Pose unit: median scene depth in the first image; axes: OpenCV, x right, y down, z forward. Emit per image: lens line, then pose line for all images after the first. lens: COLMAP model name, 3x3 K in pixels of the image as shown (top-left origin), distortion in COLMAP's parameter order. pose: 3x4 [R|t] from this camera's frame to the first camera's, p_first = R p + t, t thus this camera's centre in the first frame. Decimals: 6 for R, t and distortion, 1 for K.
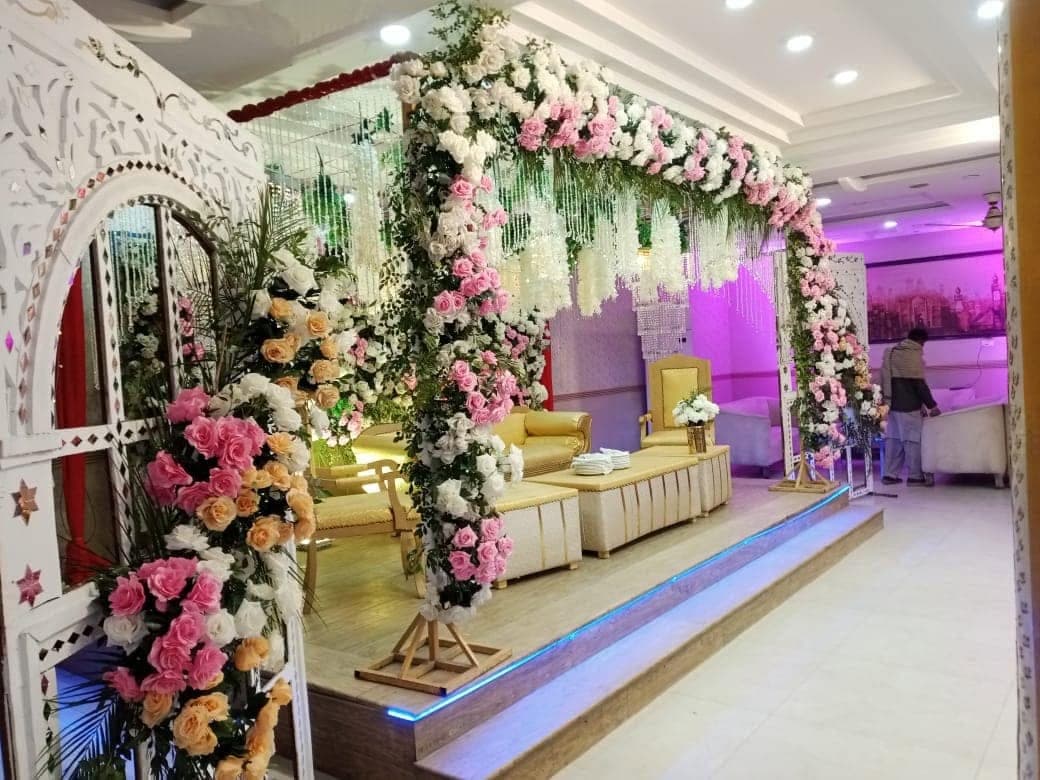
lens RADIAL K [[780.5, 0, 517.7], [0, 780.5, 397.0], [0, 0, 1]] dist [0.096829, -0.182831]
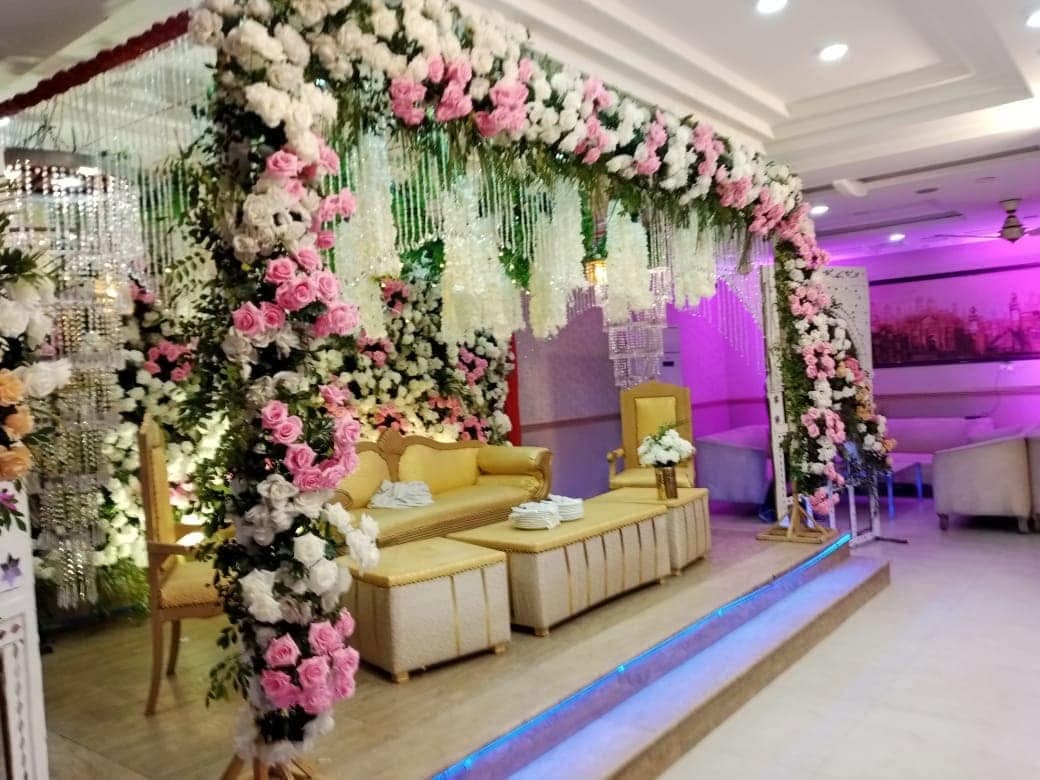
lens RADIAL K [[795.6, 0, 515.9], [0, 795.6, 393.6], [0, 0, 1]] dist [0.059260, -0.117490]
pose [[0.999935, 0.001347, -0.011312, 0.081221], [-0.001700, 0.999511, -0.031212, -0.016434], [0.011264, 0.031229, 0.999449, 0.145800]]
